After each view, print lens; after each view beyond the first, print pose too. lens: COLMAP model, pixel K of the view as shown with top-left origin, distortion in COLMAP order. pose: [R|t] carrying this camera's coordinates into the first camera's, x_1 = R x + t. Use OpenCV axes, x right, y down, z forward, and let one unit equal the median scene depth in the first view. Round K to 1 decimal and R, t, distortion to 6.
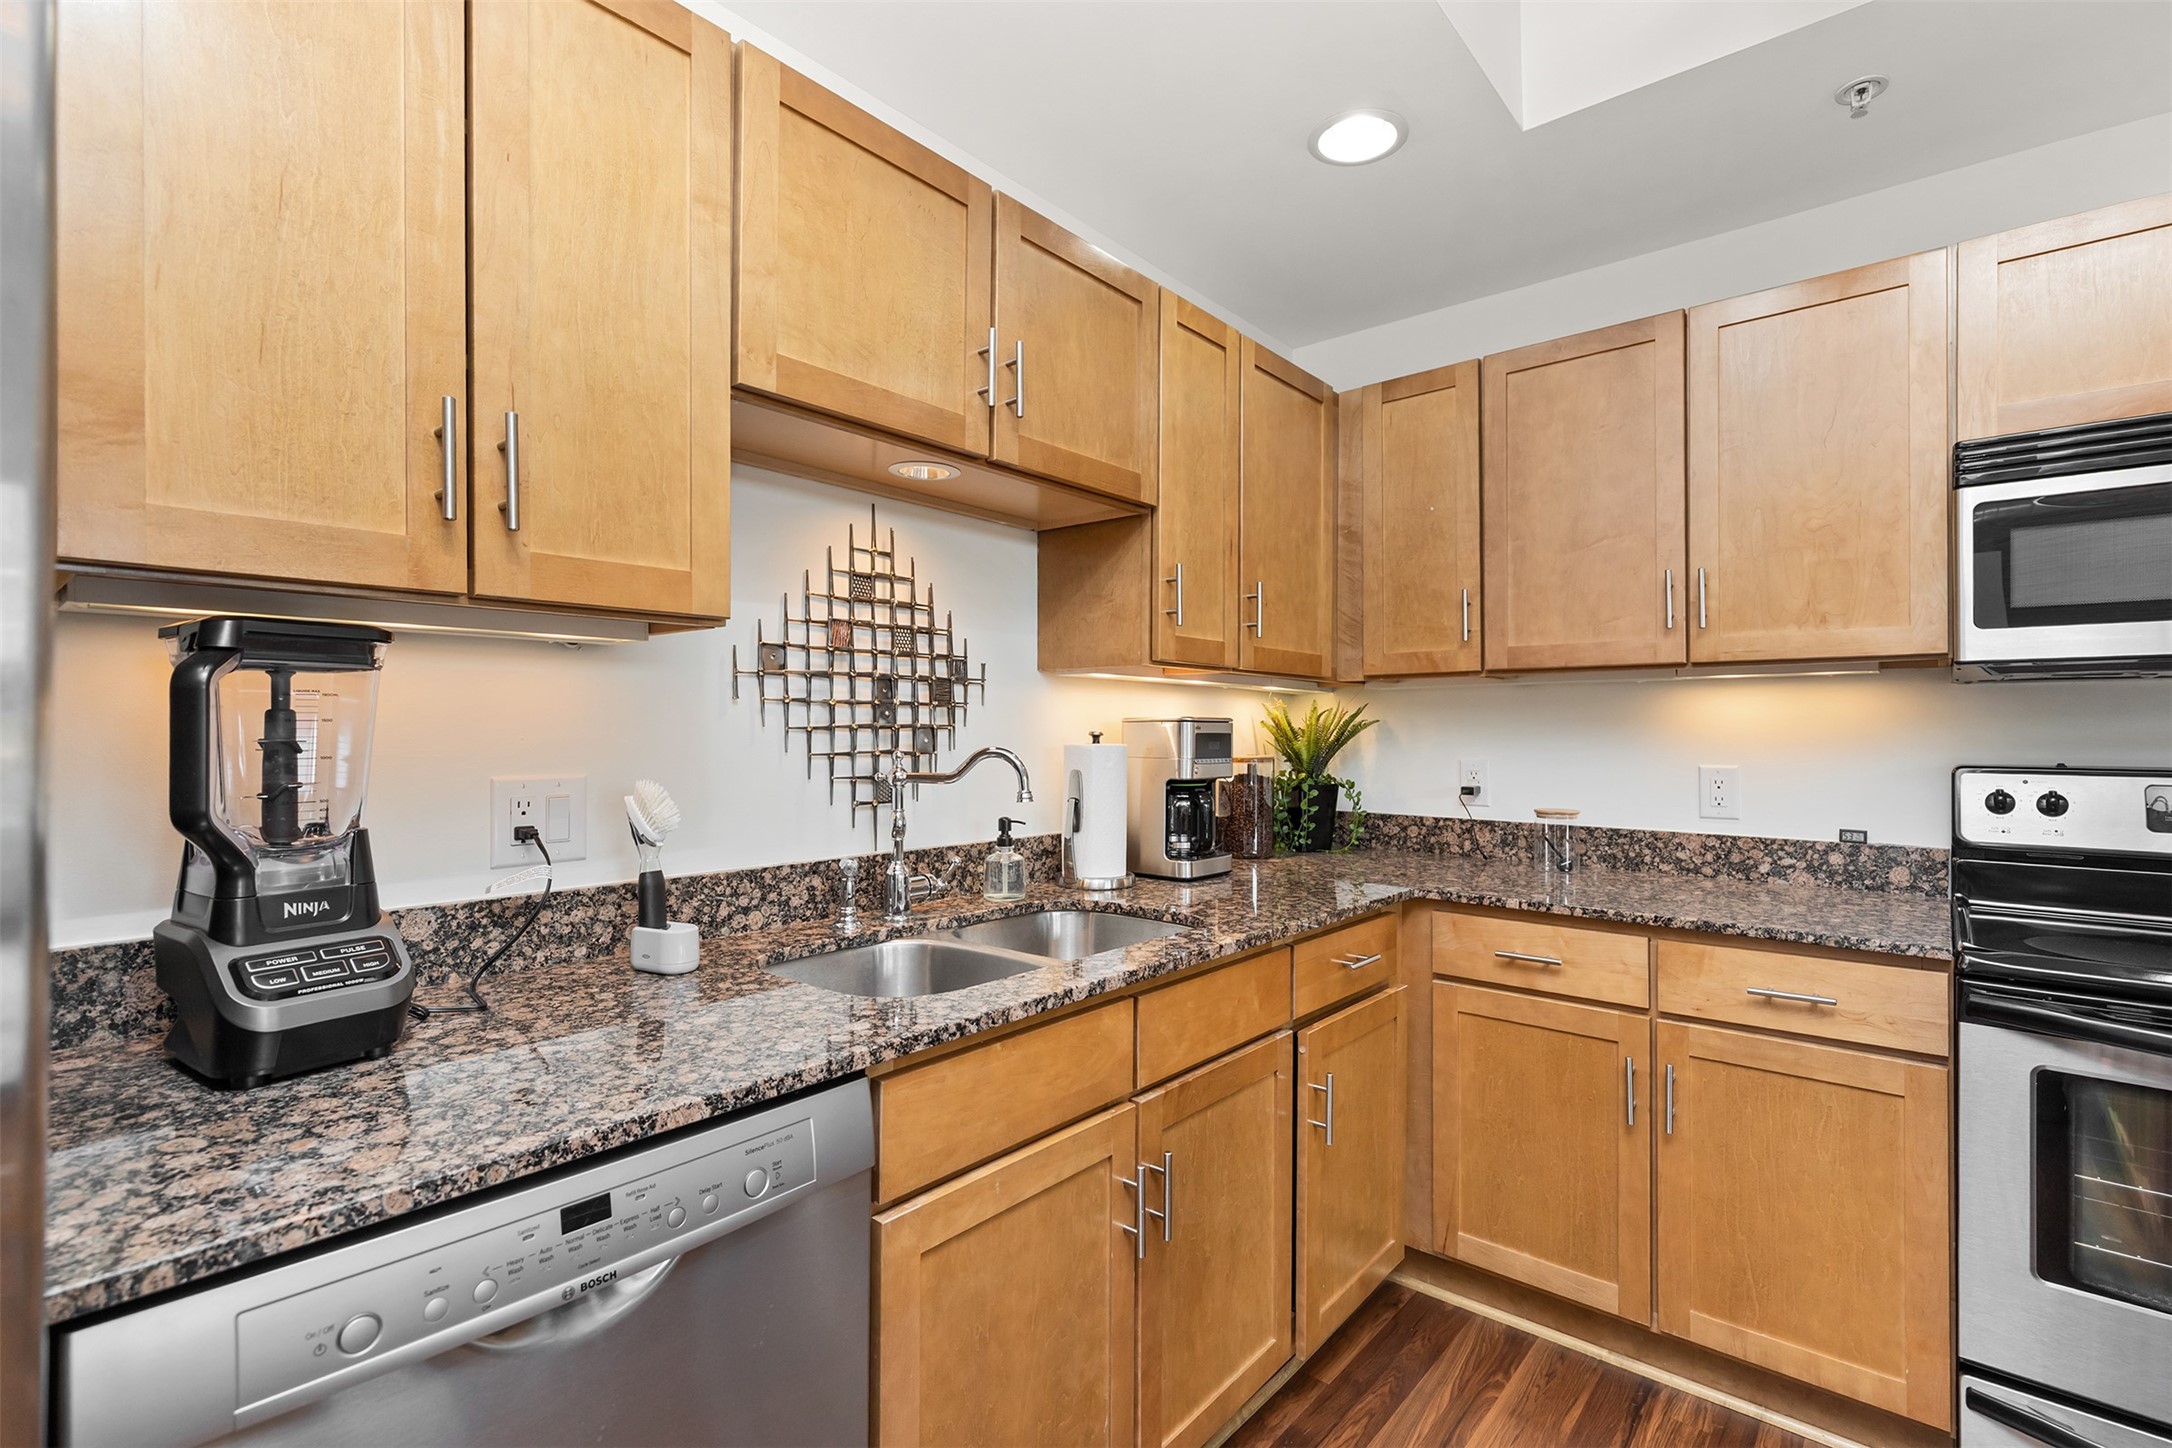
lens RADIAL K [[976.8, 0, 1067.7], [0, 976.8, 729.8], [0, 0, 1]] dist [0.002027, 0.000154]
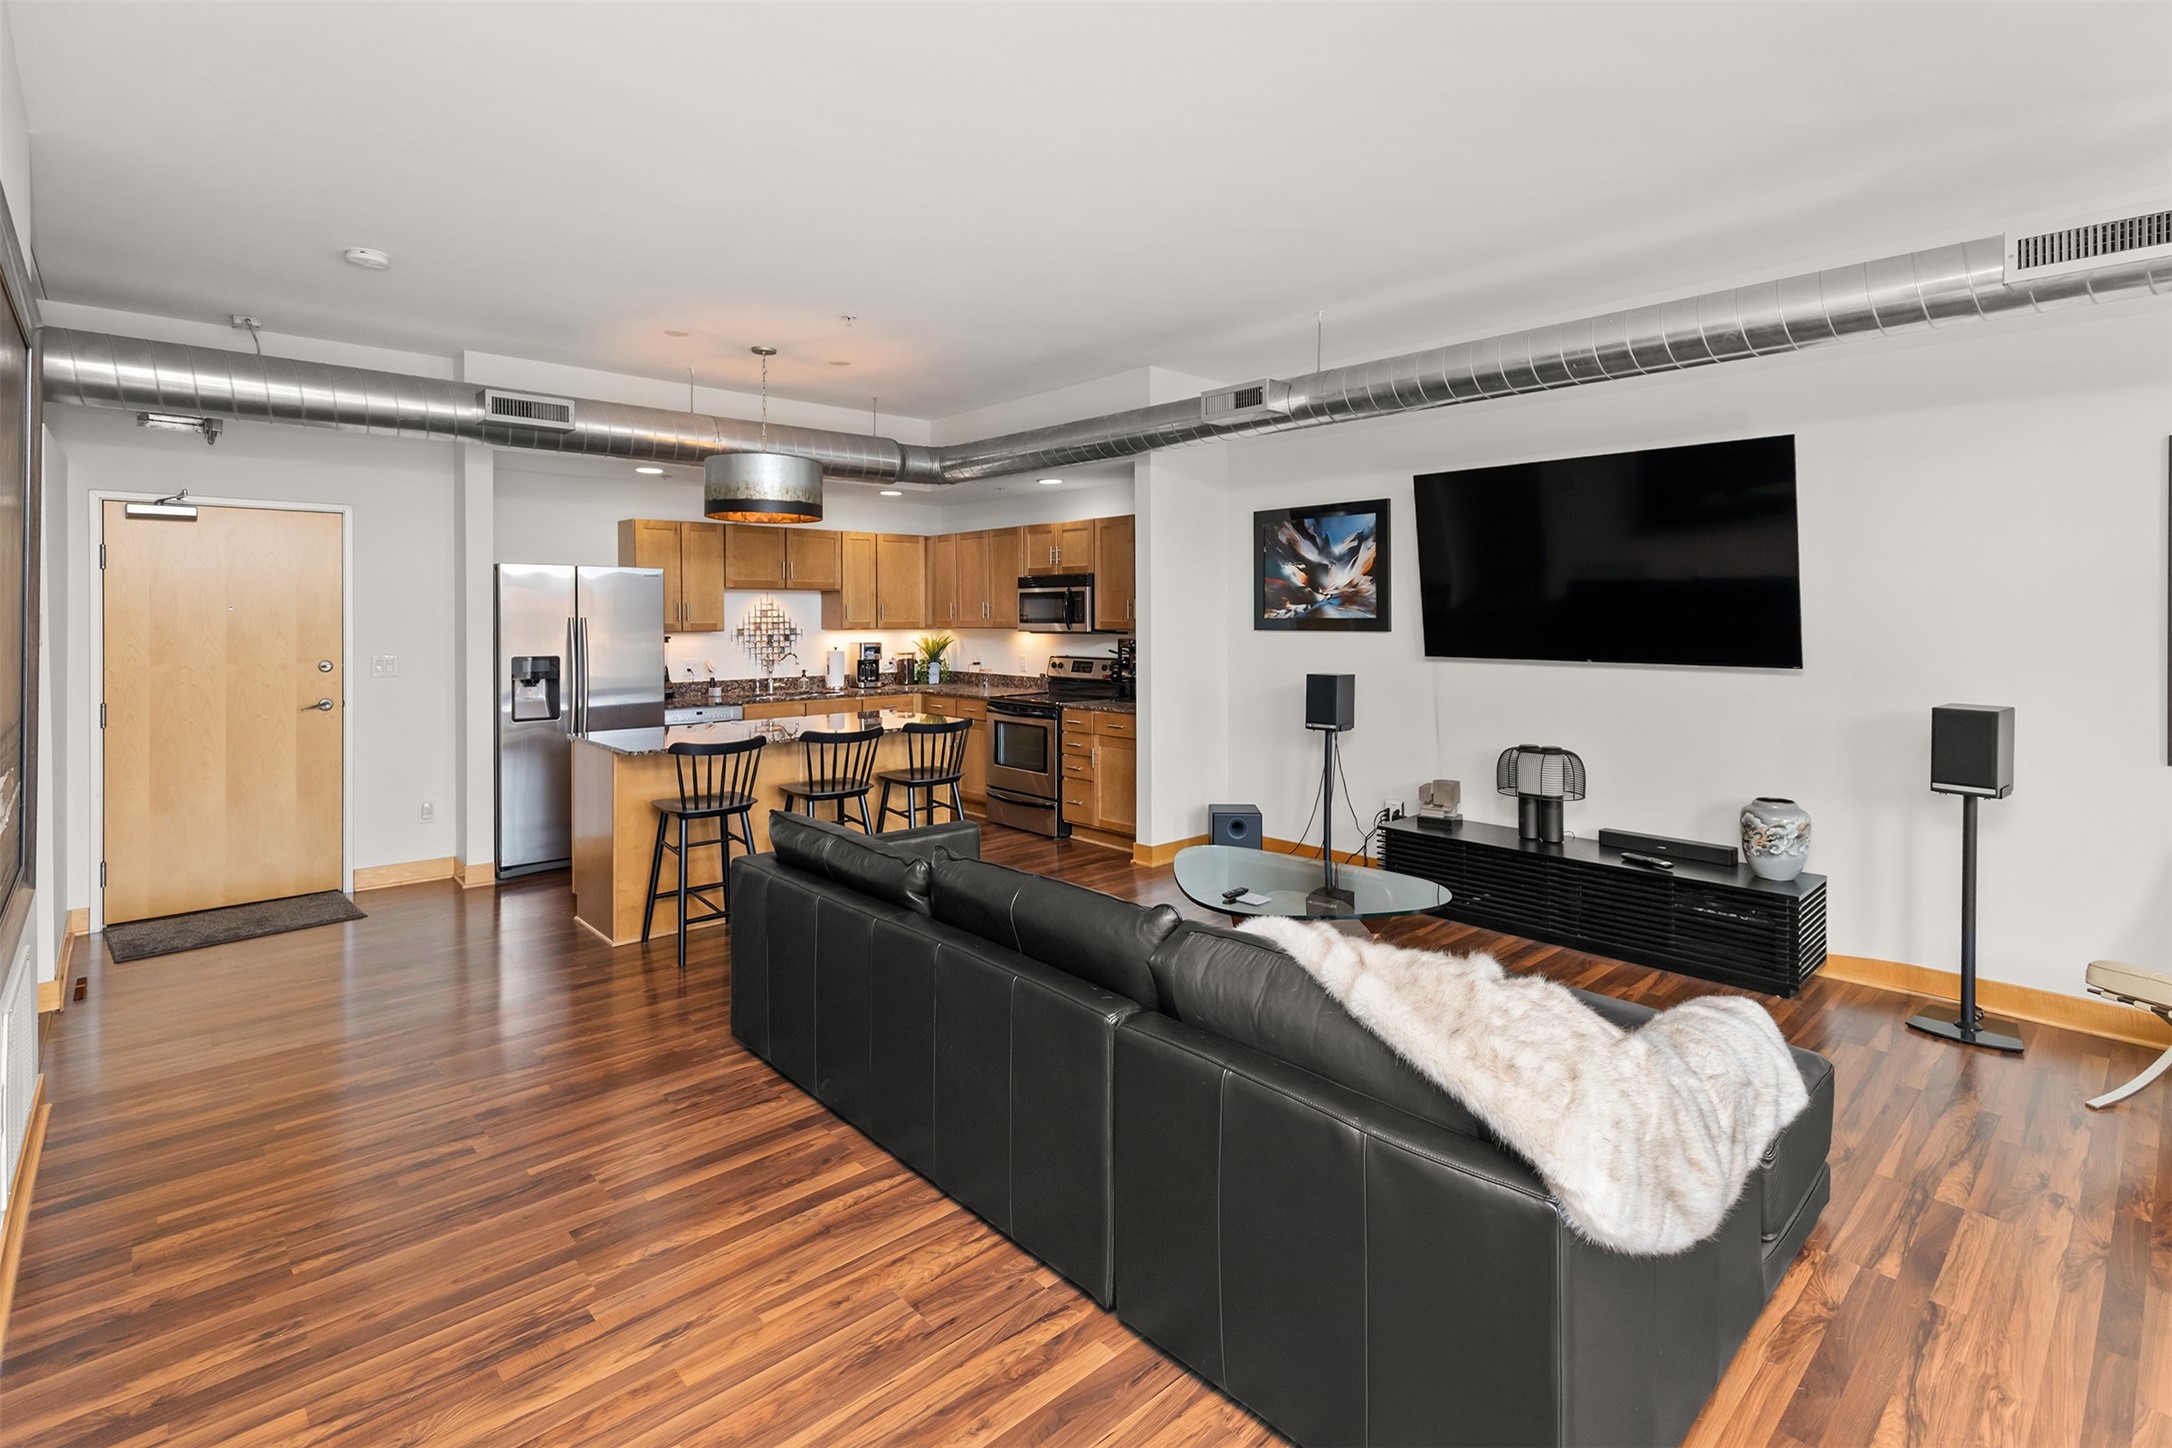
lens RADIAL K [[1015.1, 0, 1088.9], [0, 1015.1, 619.7], [0, 0, 1]] dist [0.003211, 0.000141]
pose [[0.994821, -0.006977, -0.101406, 1.555155], [0.007735, 0.999945, 0.007081, -0.135876], [0.101351, -0.007829, 0.994820, -3.062142]]
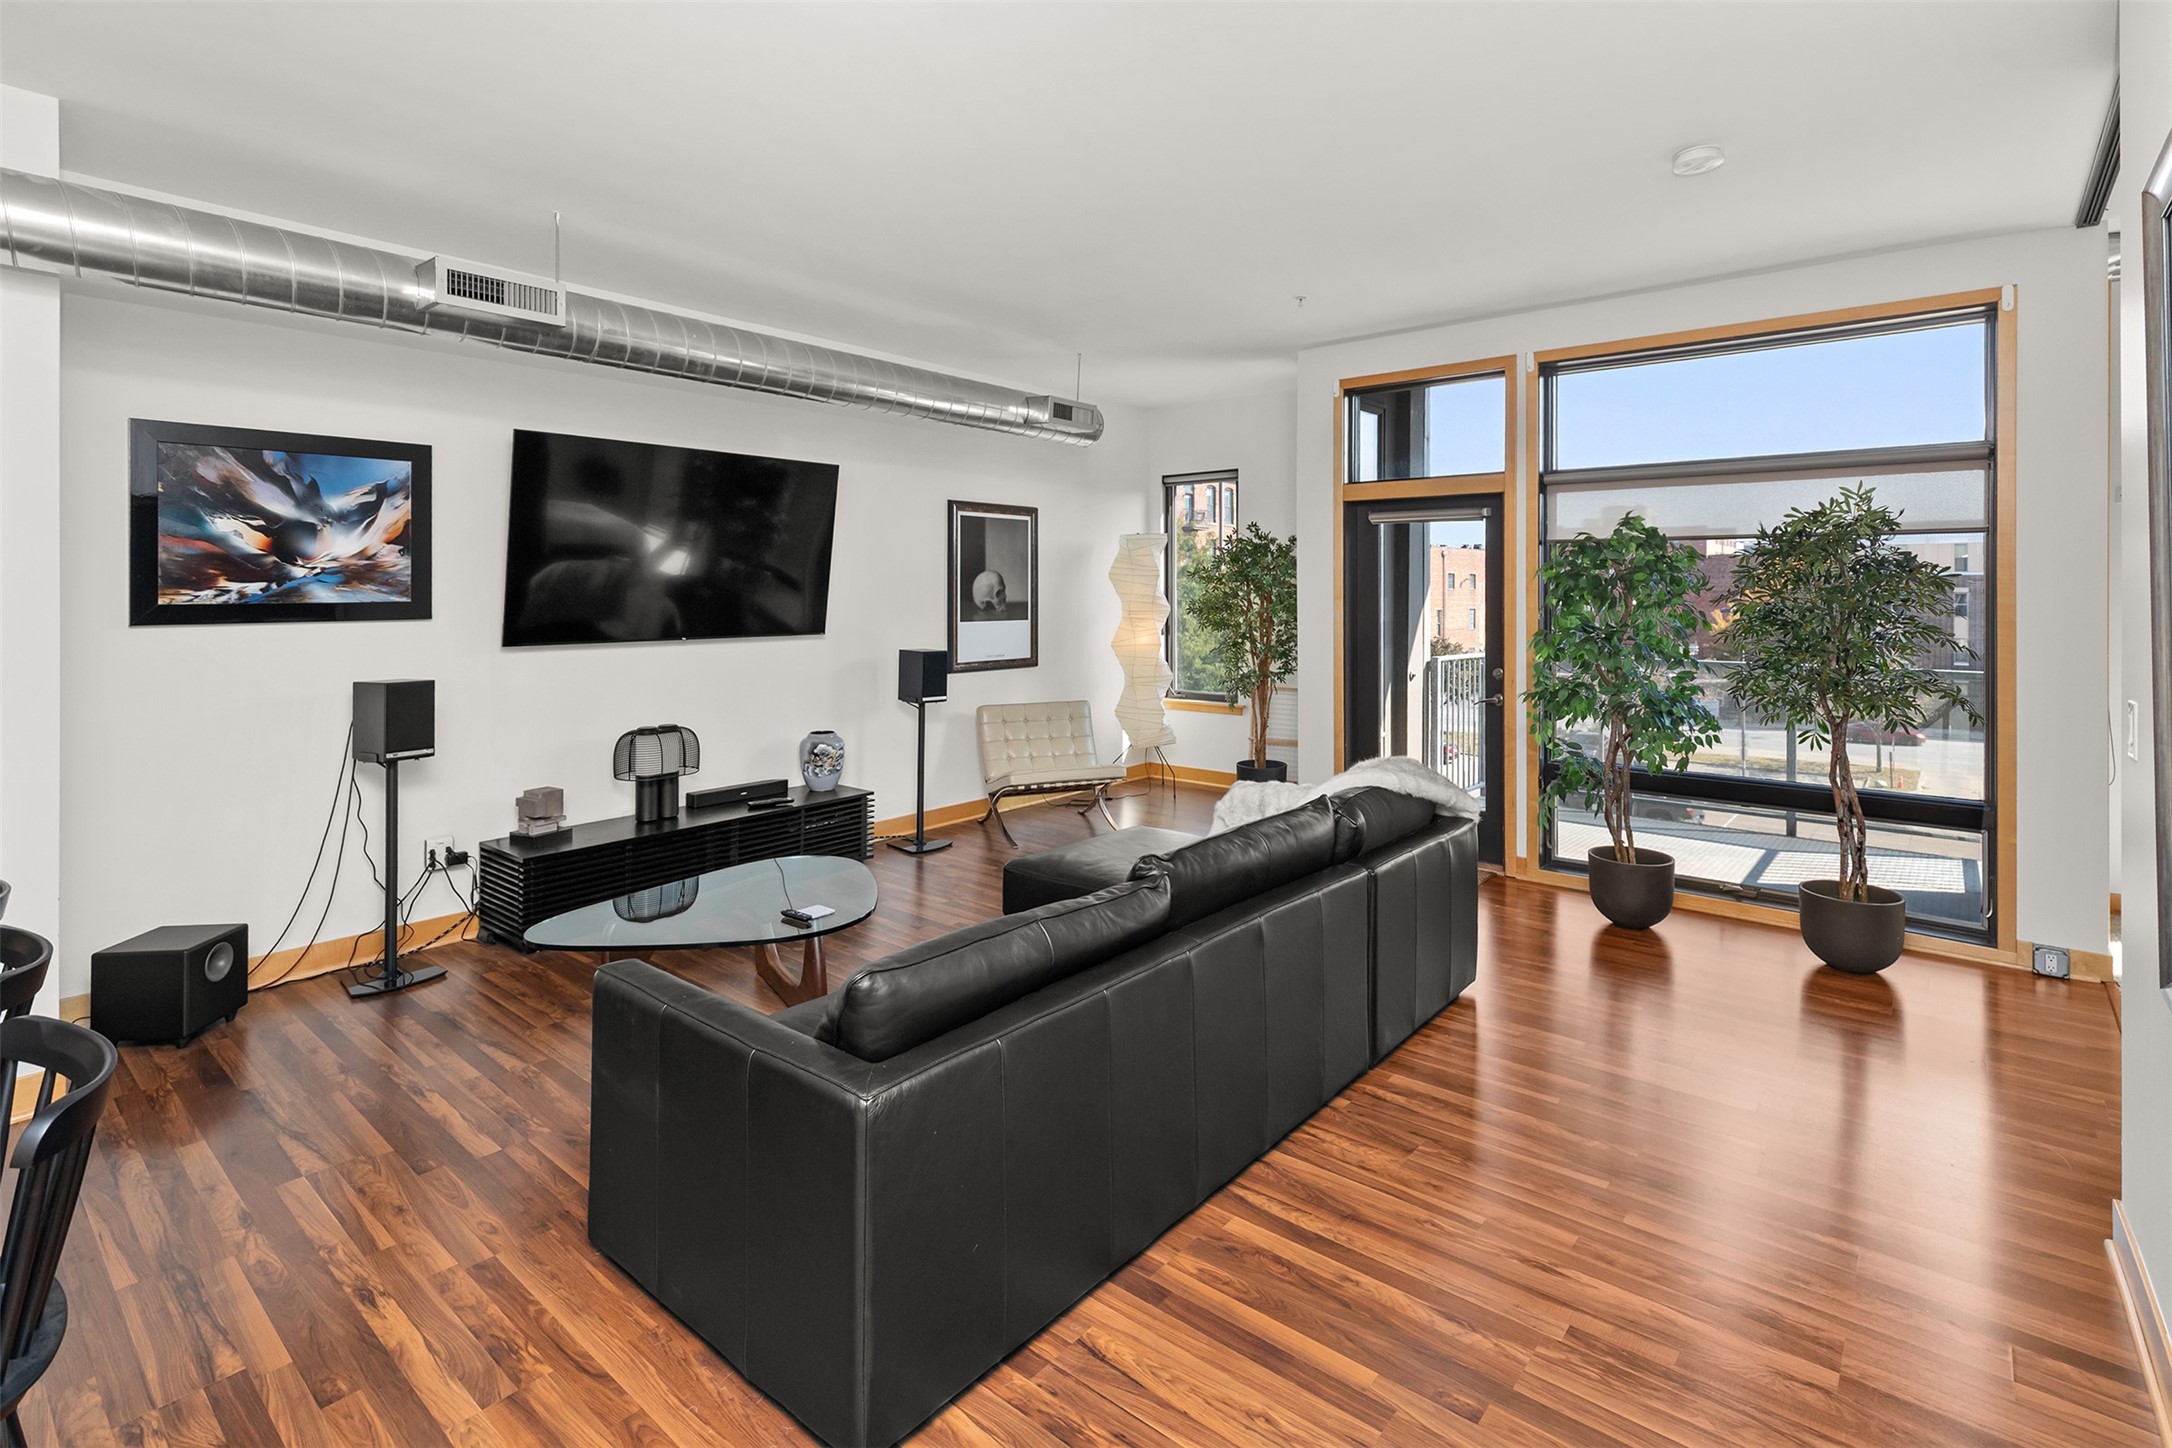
lens RADIAL K [[1022.4, 0, 1088.8], [0, 1022.4, 629.3], [0, 0, 1]] dist [0.011267, 0.000143]
pose [[-0.008910, -0.046975, 0.998856, -0.266838], [-0.002774, 0.998893, 0.046952, -0.164644], [-0.999956, -0.002352, -0.009030, -1.395377]]
